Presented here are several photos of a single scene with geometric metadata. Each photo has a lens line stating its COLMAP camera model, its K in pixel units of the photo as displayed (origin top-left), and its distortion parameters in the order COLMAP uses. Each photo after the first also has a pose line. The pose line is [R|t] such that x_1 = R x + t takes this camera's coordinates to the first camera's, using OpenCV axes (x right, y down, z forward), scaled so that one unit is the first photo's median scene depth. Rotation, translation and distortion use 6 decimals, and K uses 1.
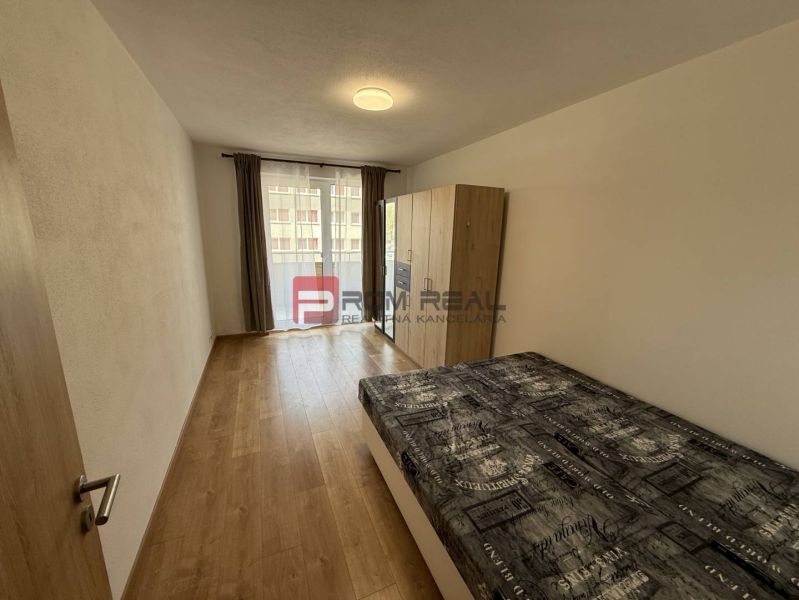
lens RADIAL K [[317.8, 0, 397.7], [0, 317.8, 300.5], [0, 0, 1]] dist [-0.001048, -0.000047]
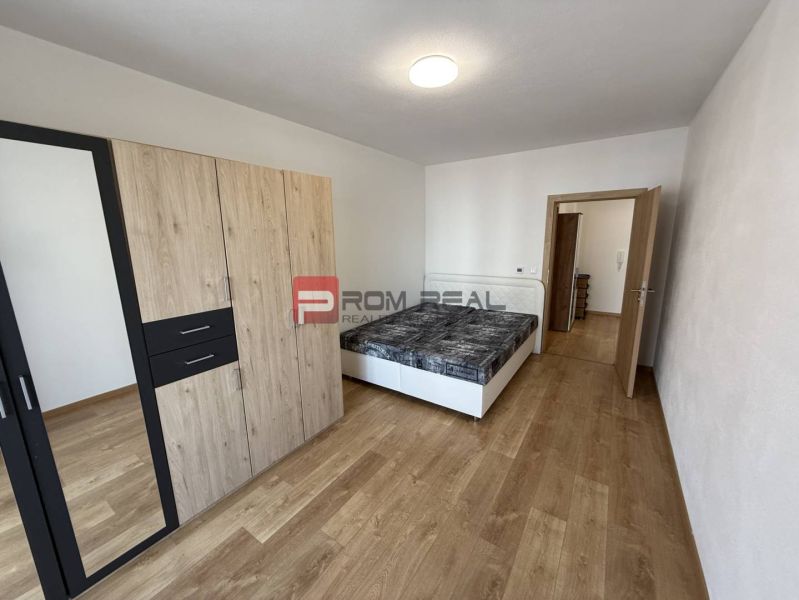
lens RADIAL K [[317.4, 0, 396.7], [0, 317.4, 290.2], [0, 0, 1]] dist [0.000050, 0.000133]
pose [[-0.528703, -0.161376, 0.833325, -0.906004], [0.188855, 0.934787, 0.300844, -0.428996], [-0.827531, 0.316434, -0.463748, 1.822465]]
